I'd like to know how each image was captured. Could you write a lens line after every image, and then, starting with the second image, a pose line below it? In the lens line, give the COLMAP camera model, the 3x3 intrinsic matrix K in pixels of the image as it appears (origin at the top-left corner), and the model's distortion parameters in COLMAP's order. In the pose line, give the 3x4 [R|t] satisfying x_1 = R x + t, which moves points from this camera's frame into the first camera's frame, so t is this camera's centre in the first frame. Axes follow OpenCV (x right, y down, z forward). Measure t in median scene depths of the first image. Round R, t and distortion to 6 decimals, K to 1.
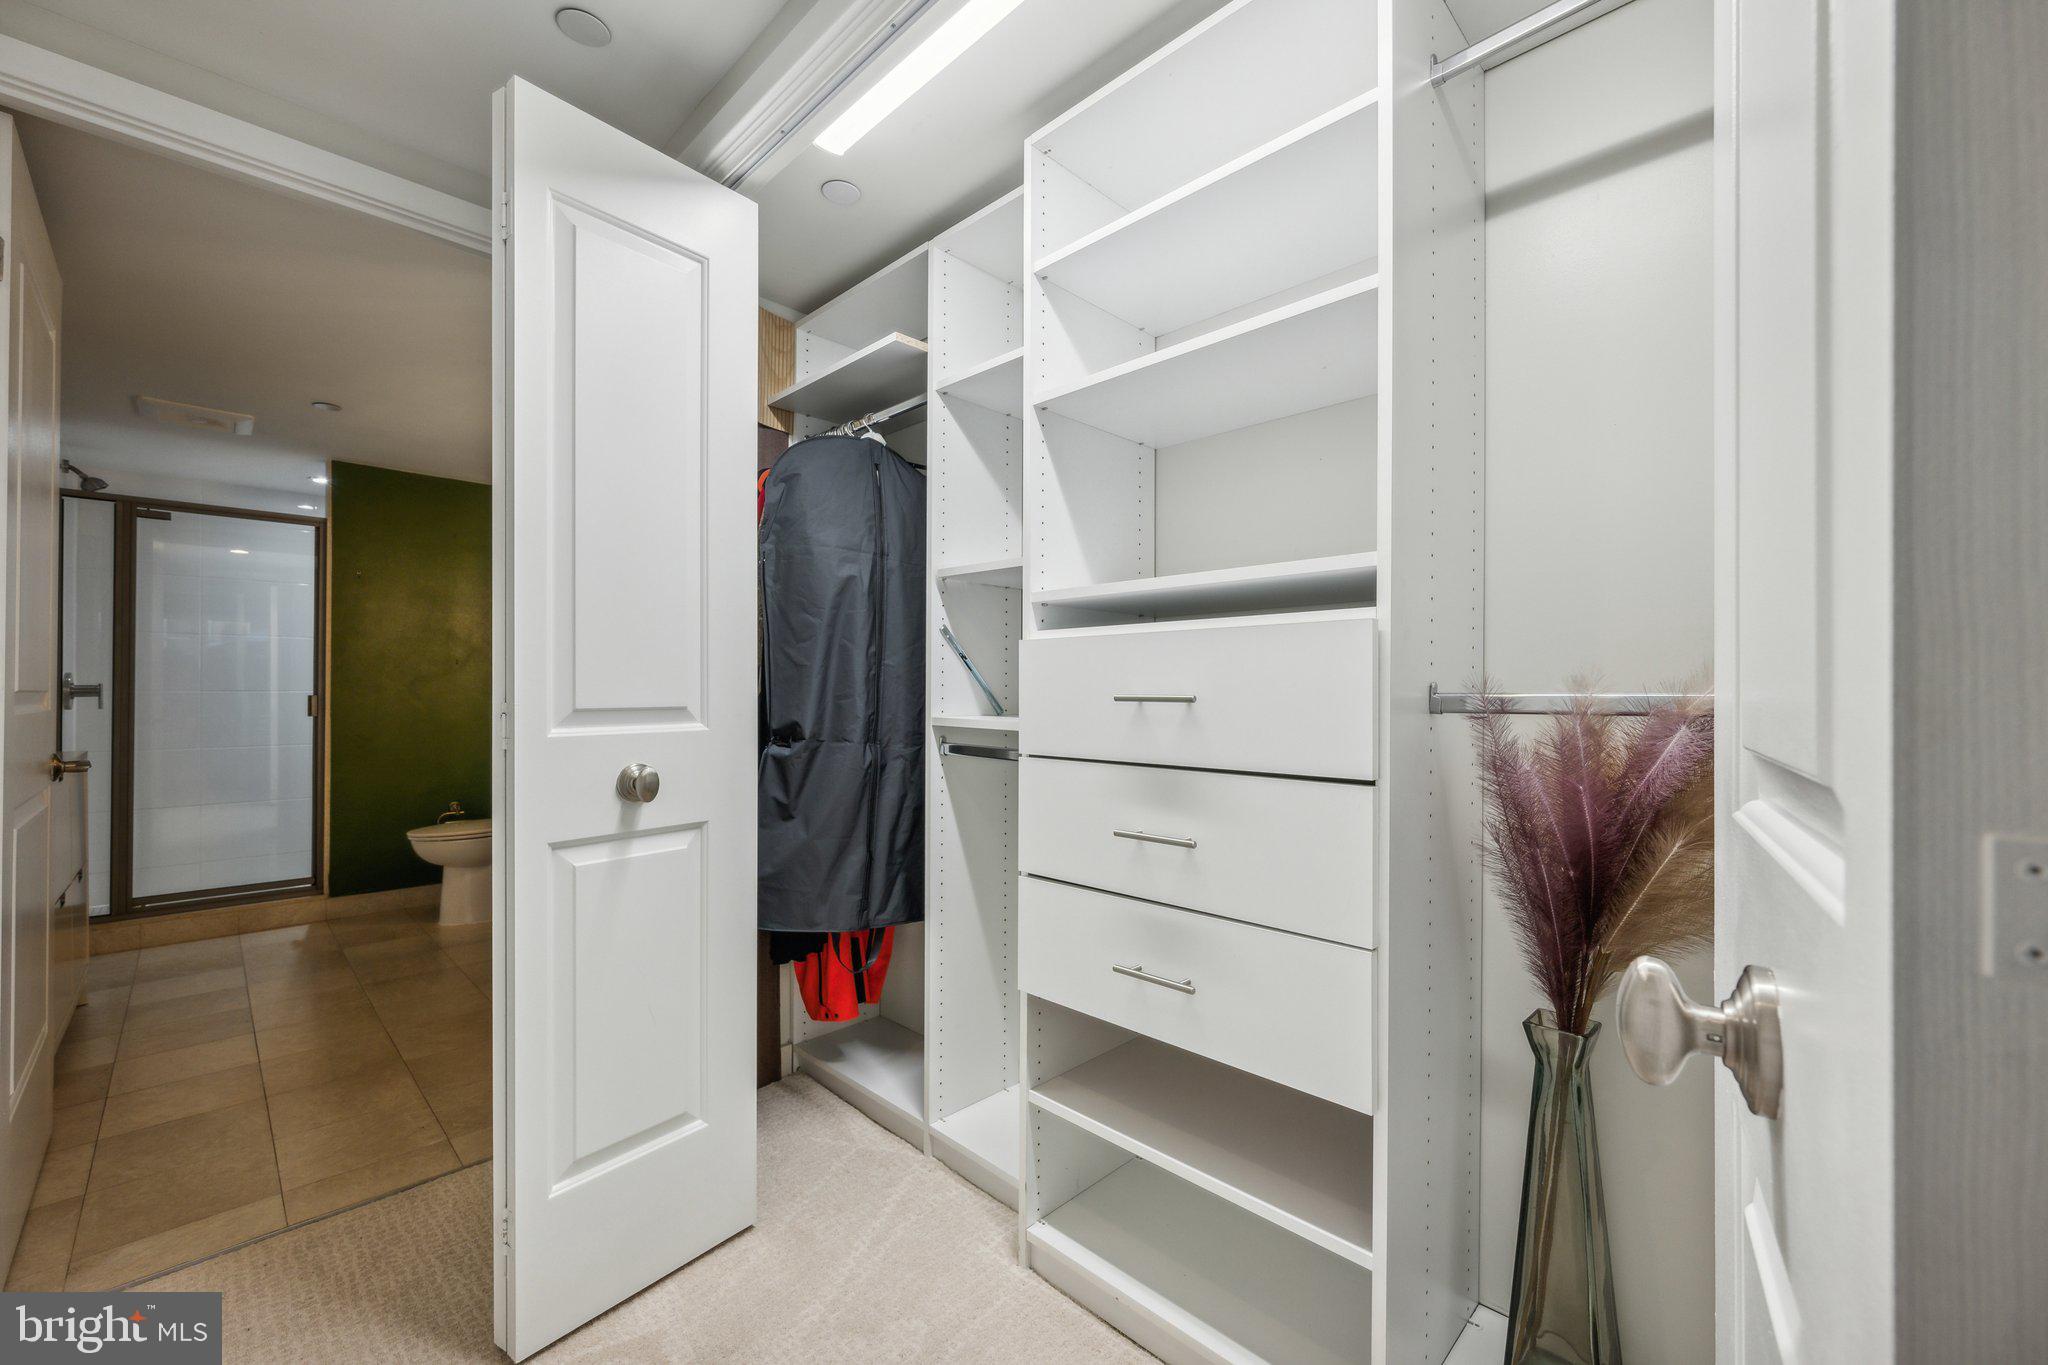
lens RADIAL K [[822.2, 0, 1019.8], [0, 822.2, 699.3], [0, 0, 1]] dist [0.003722, 0.000477]
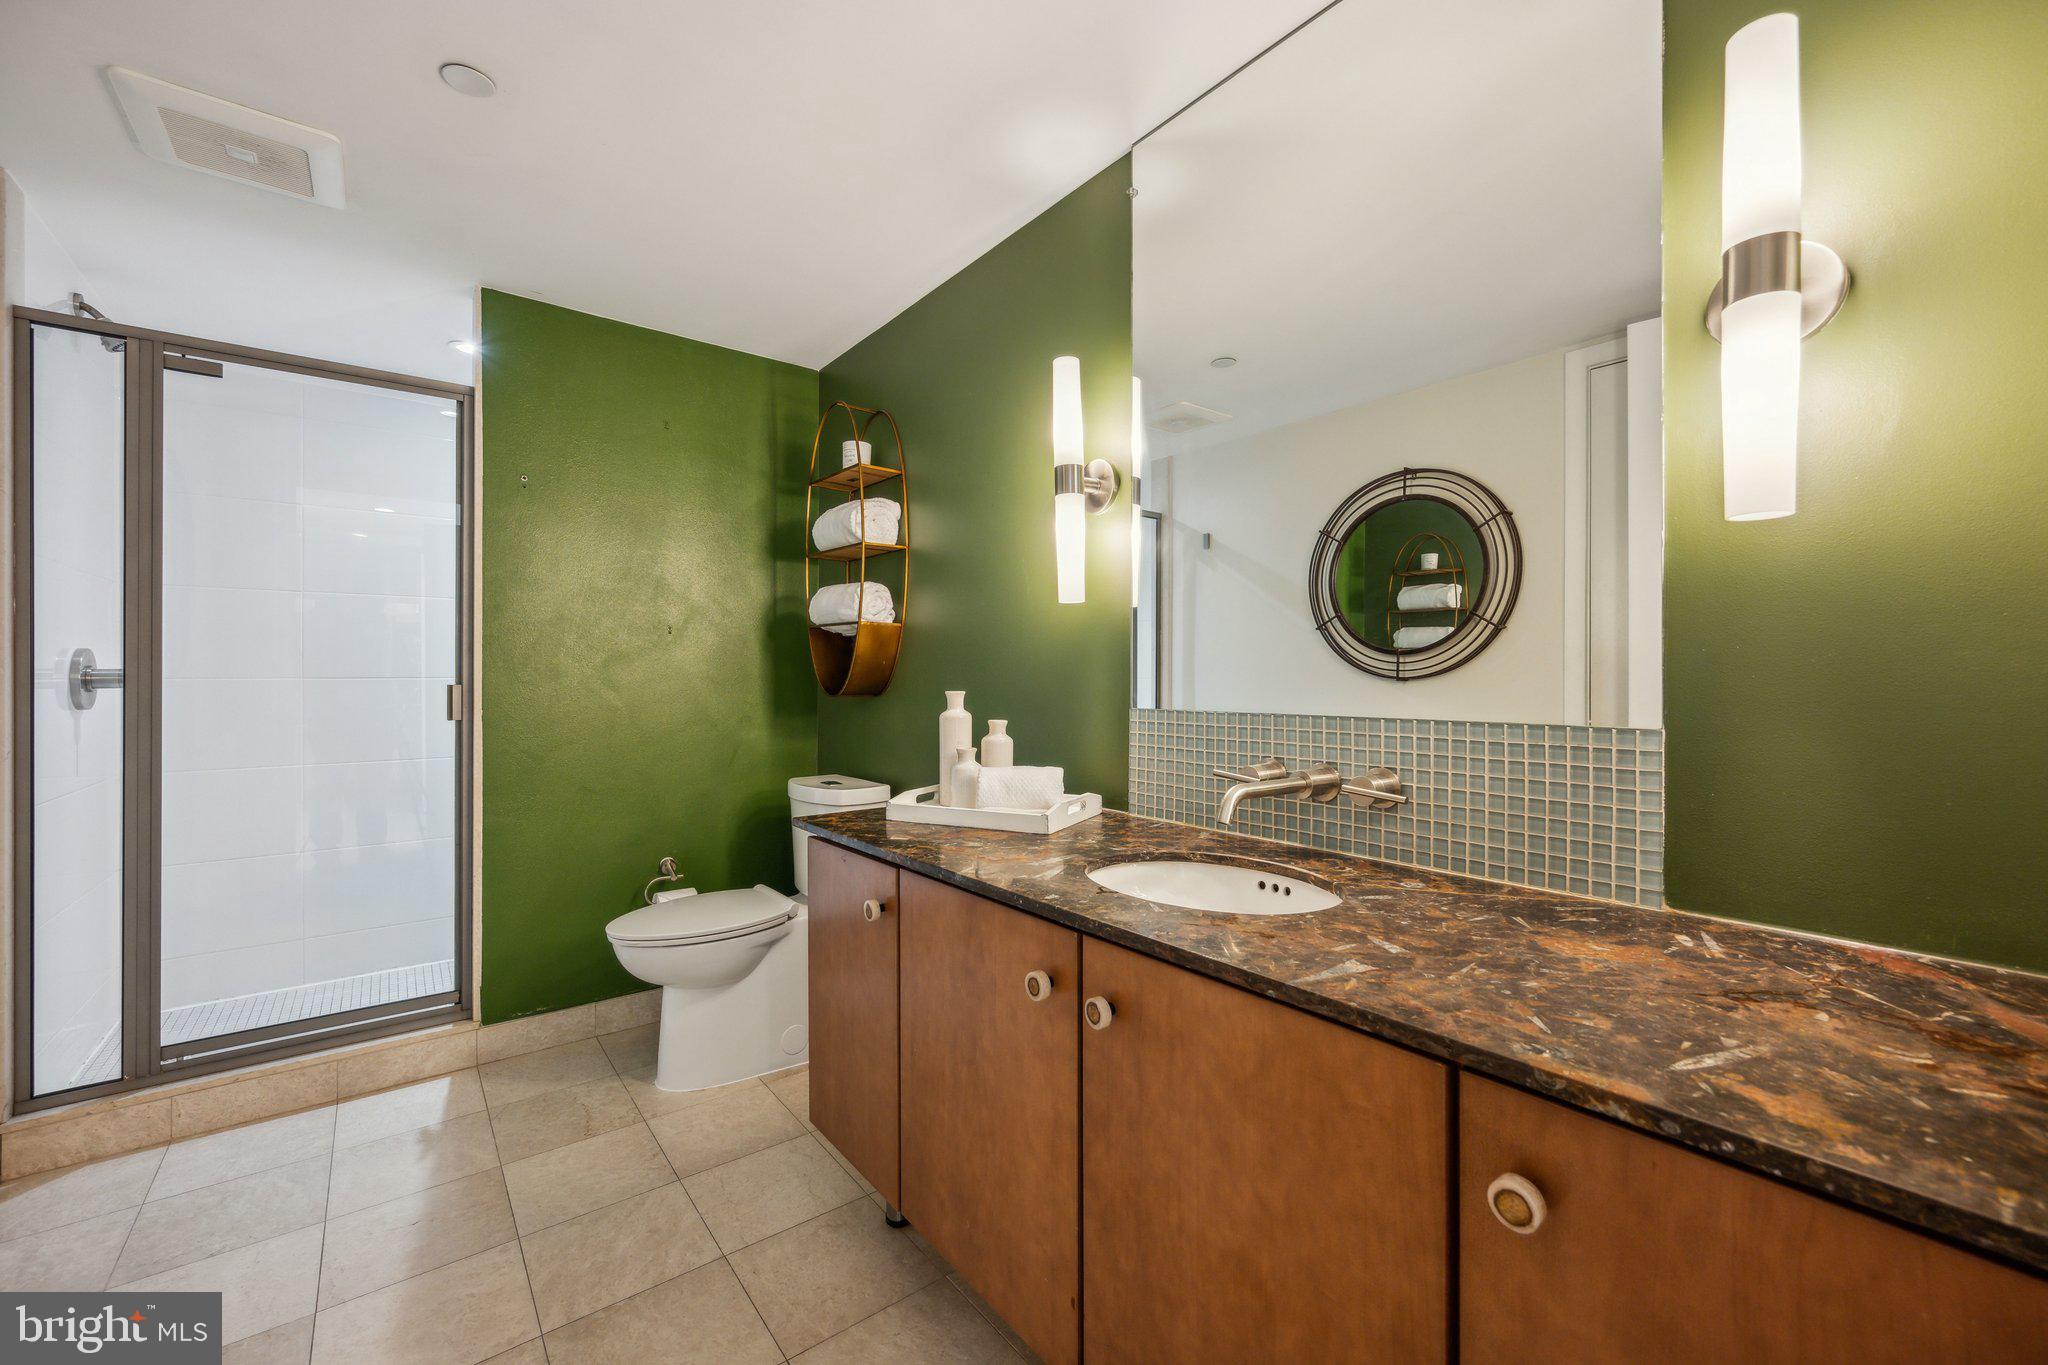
lens RADIAL K [[822.2, 0, 1027.5], [0, 822.2, 688.5], [0, 0, 1]] dist [0.003722, 0.000477]
pose [[0.994510, -0.009743, -0.104191, -0.386345], [0.009110, 0.999937, -0.006551, 0.005173], [0.104249, 0.005566, 0.994536, 0.454159]]
